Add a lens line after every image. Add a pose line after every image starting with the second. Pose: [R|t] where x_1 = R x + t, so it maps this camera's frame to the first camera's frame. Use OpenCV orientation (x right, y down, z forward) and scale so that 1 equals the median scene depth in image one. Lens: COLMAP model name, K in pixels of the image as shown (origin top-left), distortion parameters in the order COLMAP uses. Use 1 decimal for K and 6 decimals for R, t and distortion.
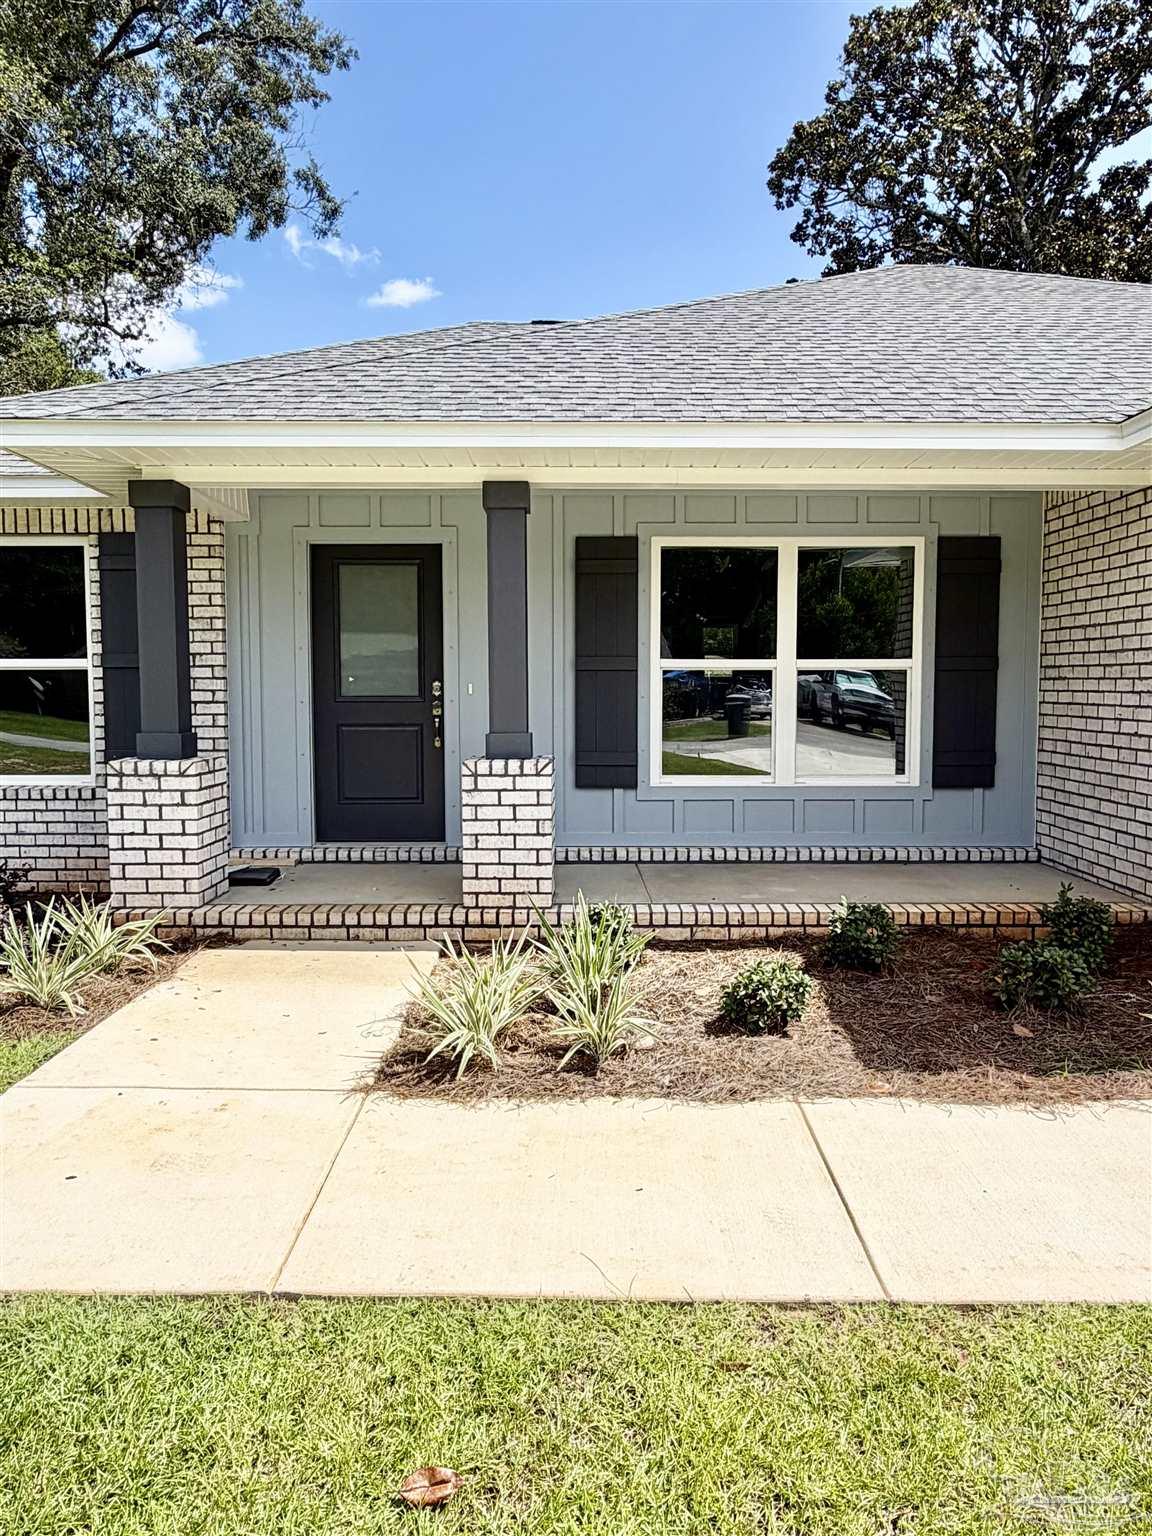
lens RADIAL K [[1080.2, 0, 576.0], [0, 1080.2, 768.0], [0, 0, 1]] dist [0.004602, -0.003685]
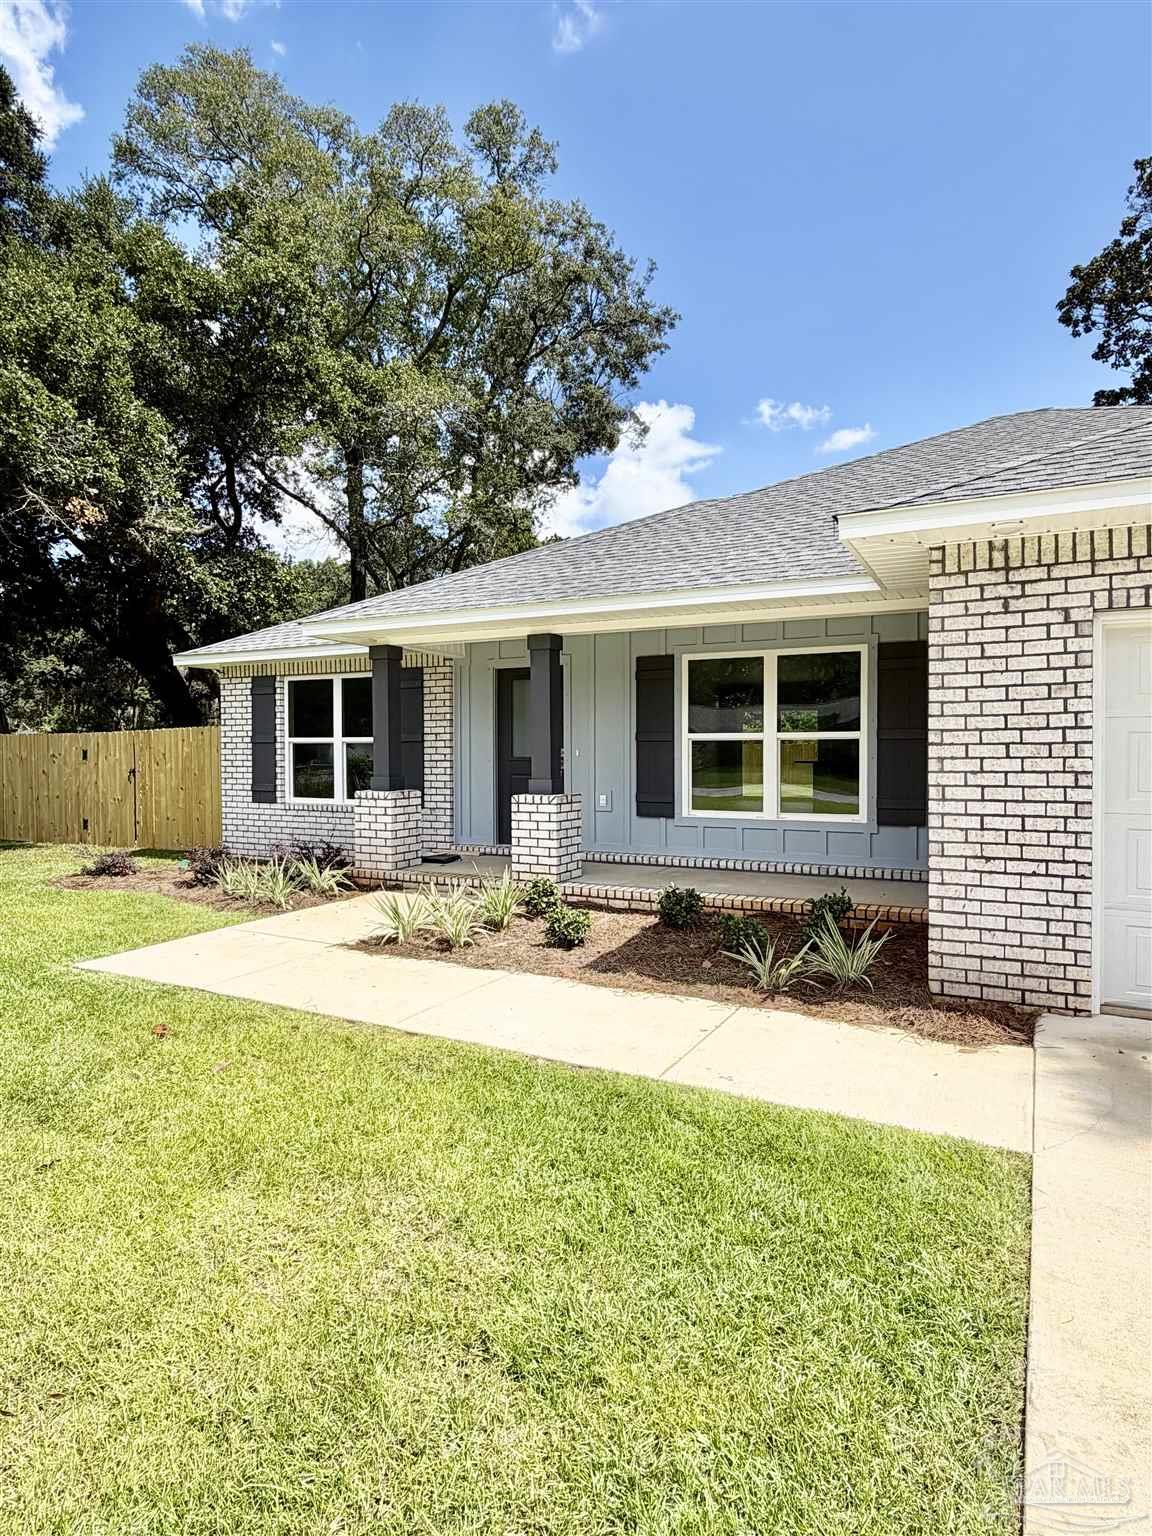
lens RADIAL K [[866.2, 0, 576.0], [0, 866.2, 768.0], [0, 0, 1]] dist [0.002671, 0.002276]
pose [[0.888132, 0.006903, -0.459537, 0.503952], [-0.031145, 0.998493, -0.045193, 0.008299], [0.458532, 0.054450, 0.887008, -0.155459]]
